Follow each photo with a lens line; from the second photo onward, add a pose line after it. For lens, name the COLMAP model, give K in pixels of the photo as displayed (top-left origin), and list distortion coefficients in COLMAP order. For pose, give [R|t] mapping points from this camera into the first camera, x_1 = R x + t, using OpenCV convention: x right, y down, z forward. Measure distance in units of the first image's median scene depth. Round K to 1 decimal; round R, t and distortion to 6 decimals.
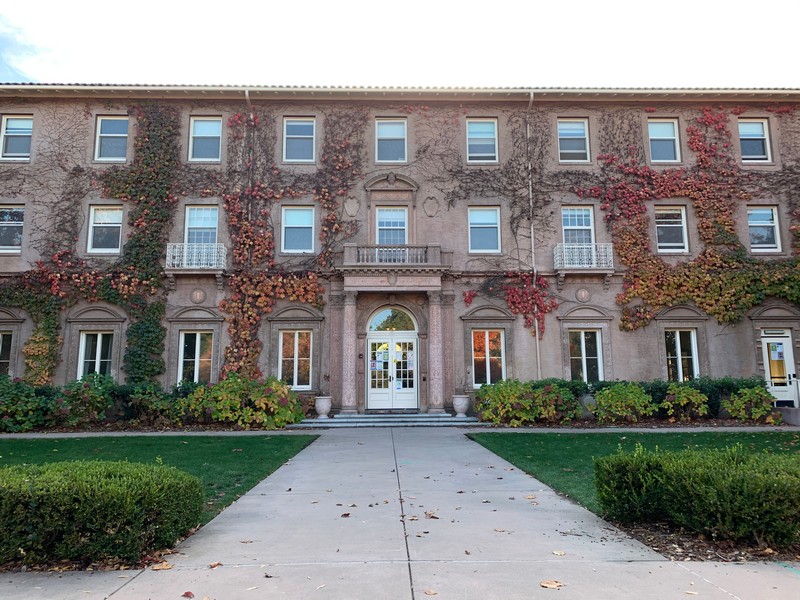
lens RADIAL K [[608.6, 0, 402.2], [0, 608.6, 295.0], [0, 0, 1]] dist [0.009580, -0.033132]
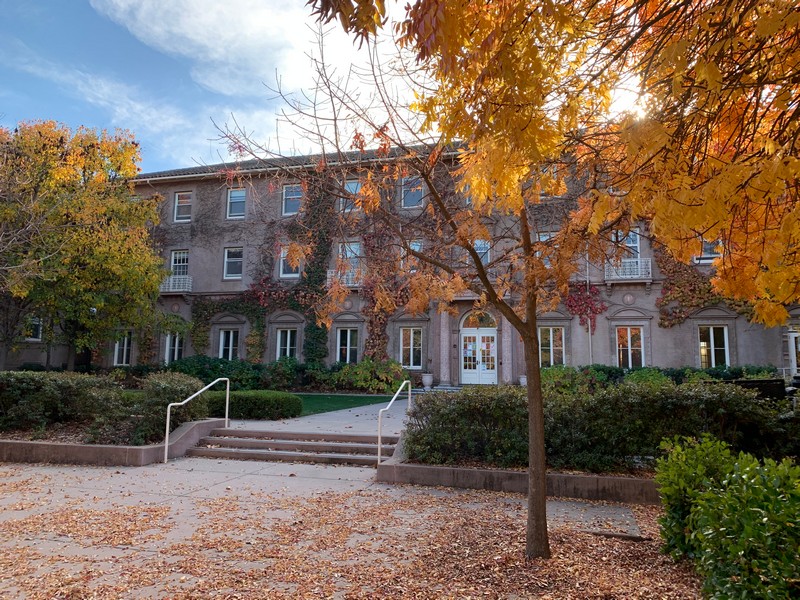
lens RADIAL K [[608.6, 0, 398.1], [0, 608.6, 299.3], [0, 0, 1]] dist [0.009580, -0.033132]
pose [[0.950564, -0.016441, -0.310093, 0.240323], [0.027124, 0.999177, 0.030170, -0.052754], [0.309341, -0.037090, 0.950227, -0.366824]]
